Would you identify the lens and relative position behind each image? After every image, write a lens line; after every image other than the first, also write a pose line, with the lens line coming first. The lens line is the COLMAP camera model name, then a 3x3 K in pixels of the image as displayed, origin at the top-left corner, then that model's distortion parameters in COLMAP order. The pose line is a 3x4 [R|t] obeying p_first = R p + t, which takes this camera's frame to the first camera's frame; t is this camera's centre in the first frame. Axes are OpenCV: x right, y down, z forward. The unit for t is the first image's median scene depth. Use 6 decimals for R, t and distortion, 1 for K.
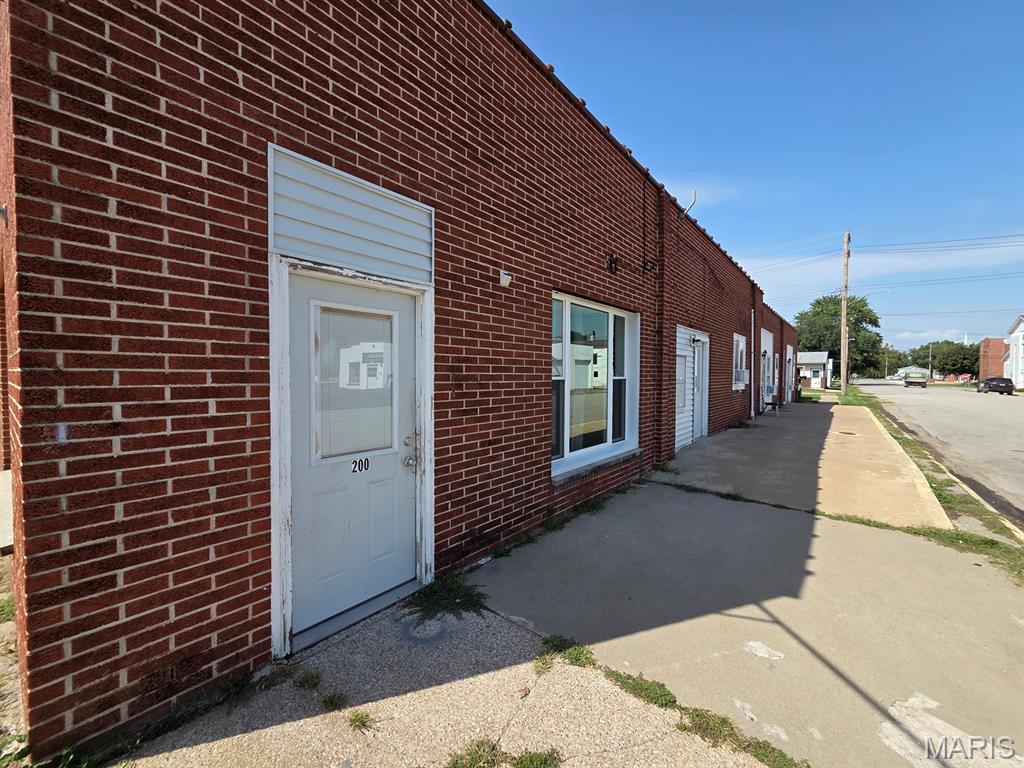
lens RADIAL K [[420.7, 0, 506.9], [0, 420.7, 385.0], [0, 0, 1]] dist [0.001908, 0.000175]
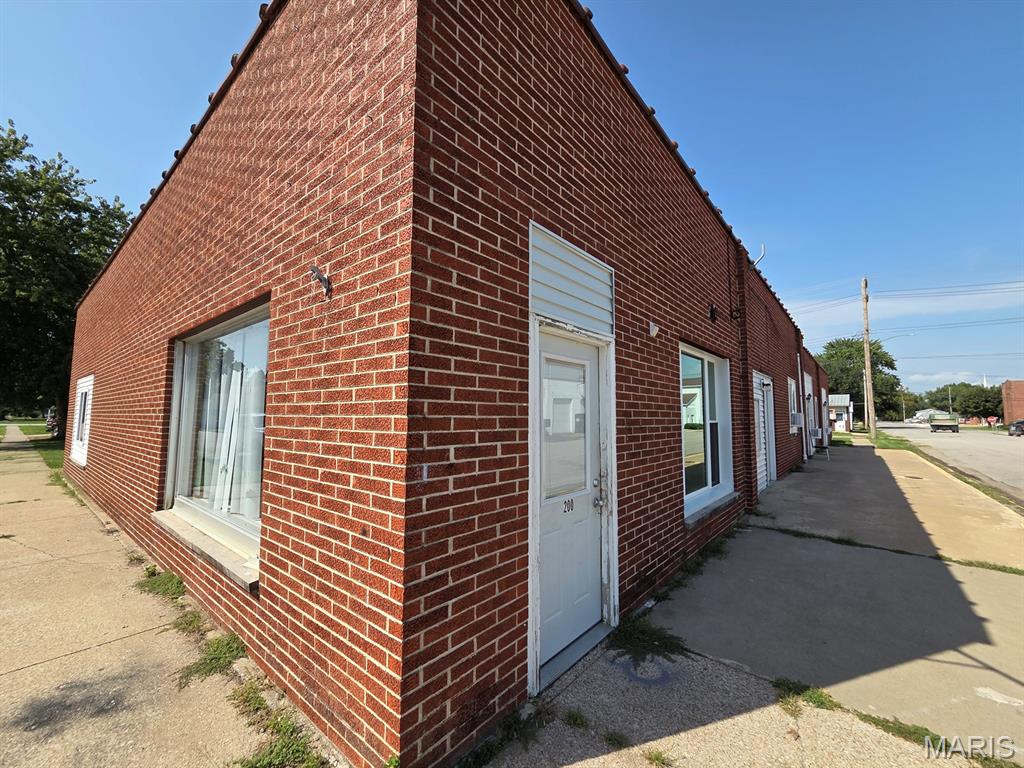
lens RADIAL K [[420.7, 0, 507.3], [0, 420.7, 384.3], [0, 0, 1]] dist [0.001908, 0.000175]
pose [[0.999827, -0.001769, -0.018542, -0.424742], [-0.000154, 0.994661, -0.103193, -0.003041], [0.018625, 0.103178, 0.994489, -0.075181]]
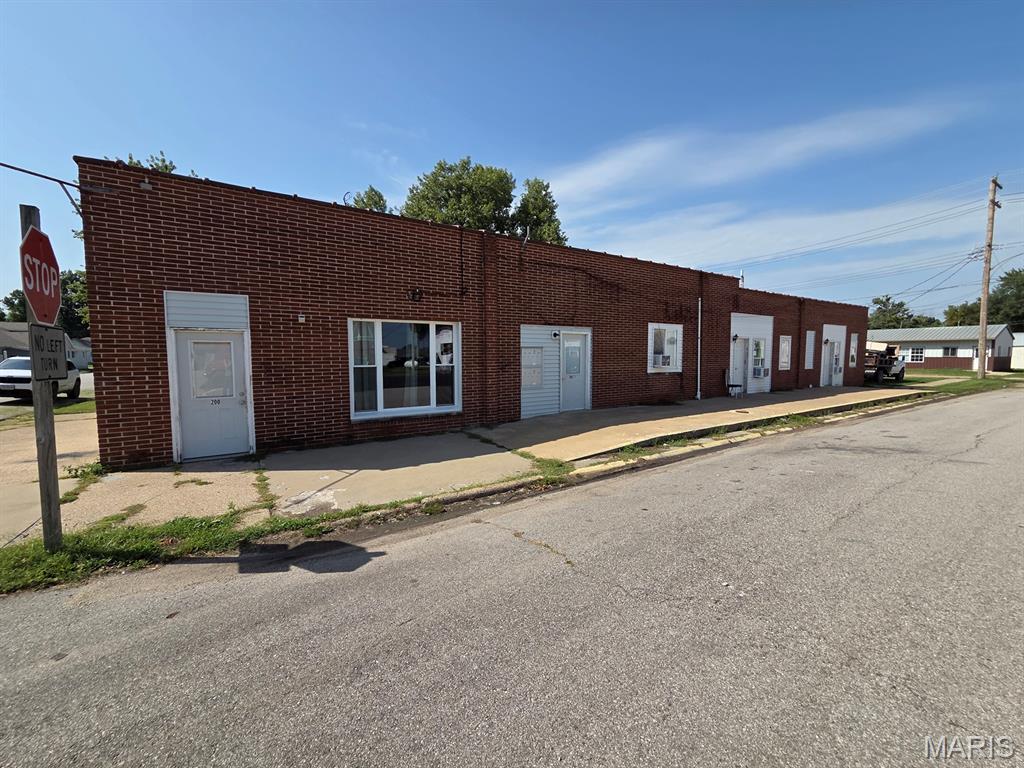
lens RADIAL K [[420.7, 0, 508.3], [0, 420.7, 384.2], [0, 0, 1]] dist [0.001908, 0.000175]
pose [[0.951978, 0.010288, -0.305994, 1.894356], [0.002361, 0.999159, 0.040939, -0.016597], [0.306158, -0.039696, 0.951153, -0.795271]]
